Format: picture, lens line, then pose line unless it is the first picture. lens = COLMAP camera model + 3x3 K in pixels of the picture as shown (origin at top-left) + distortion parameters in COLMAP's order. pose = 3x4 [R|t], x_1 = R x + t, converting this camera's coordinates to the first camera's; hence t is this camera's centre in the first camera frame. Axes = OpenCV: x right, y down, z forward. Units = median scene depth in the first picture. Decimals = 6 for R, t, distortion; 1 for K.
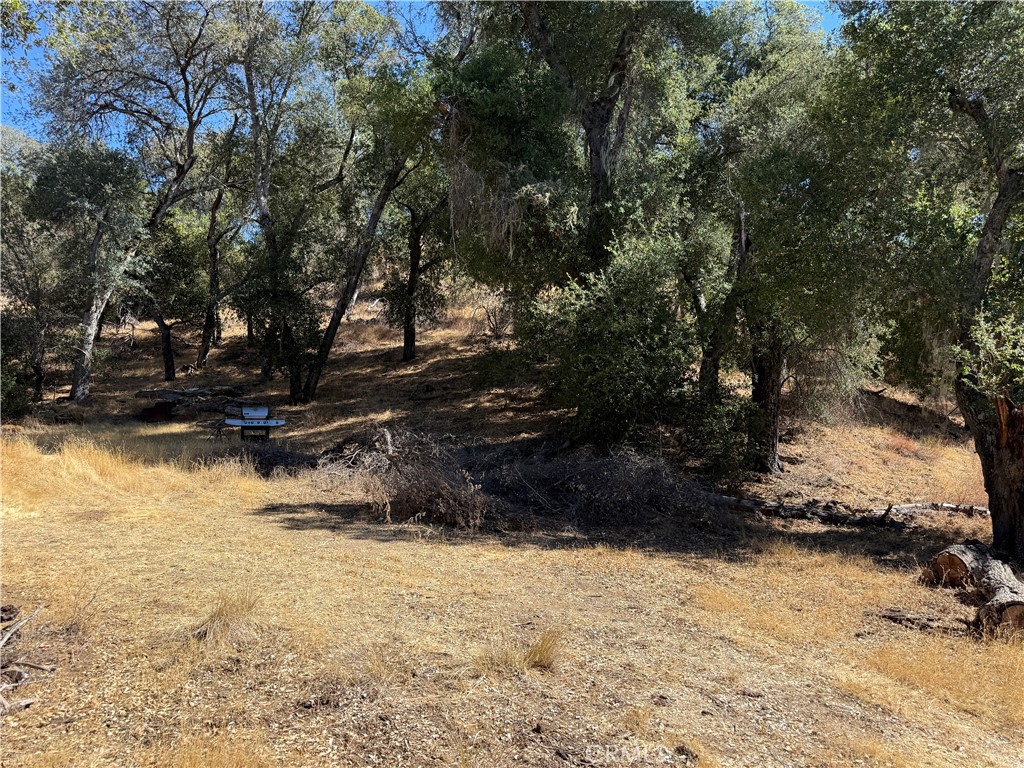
lens RADIAL K [[719.4, 0, 513.1], [0, 719.4, 389.4], [0, 0, 1]] dist [0.014570, -0.015619]
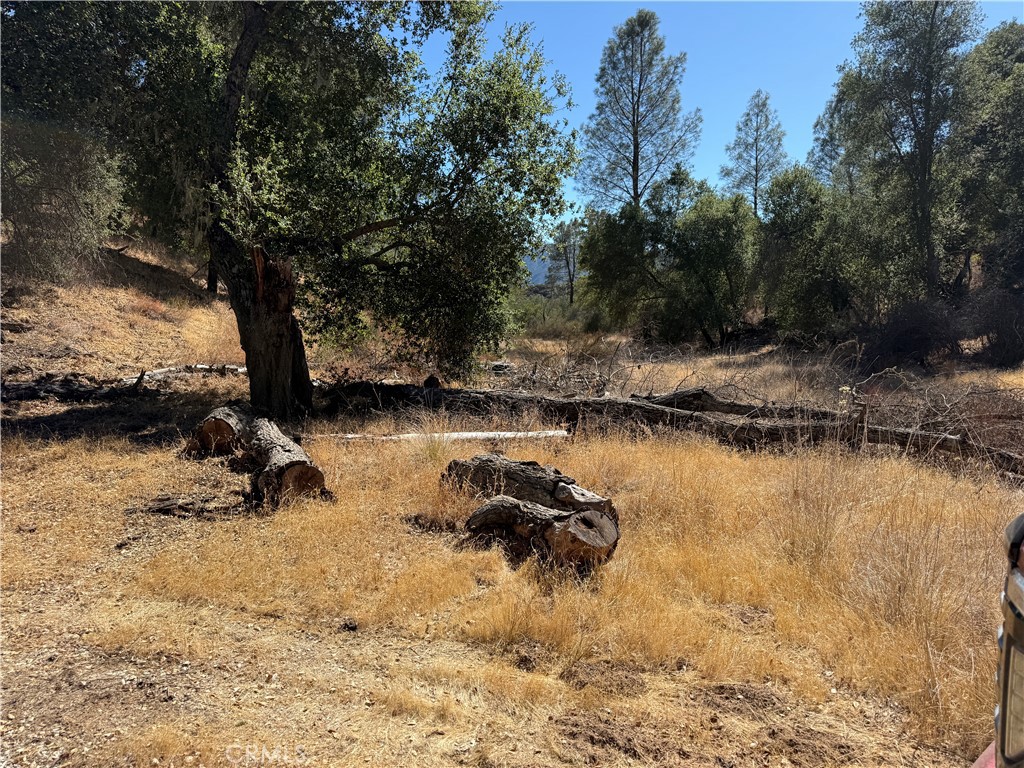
lens RADIAL K [[719.4, 0, 513.6], [0, 719.4, 389.1], [0, 0, 1]] dist [0.014570, -0.015619]
pose [[0.567980, -0.111142, 0.815504, 0.070338], [-0.038359, 0.986189, 0.161121, 0.025994], [-0.822148, -0.122795, 0.555872, 0.160892]]
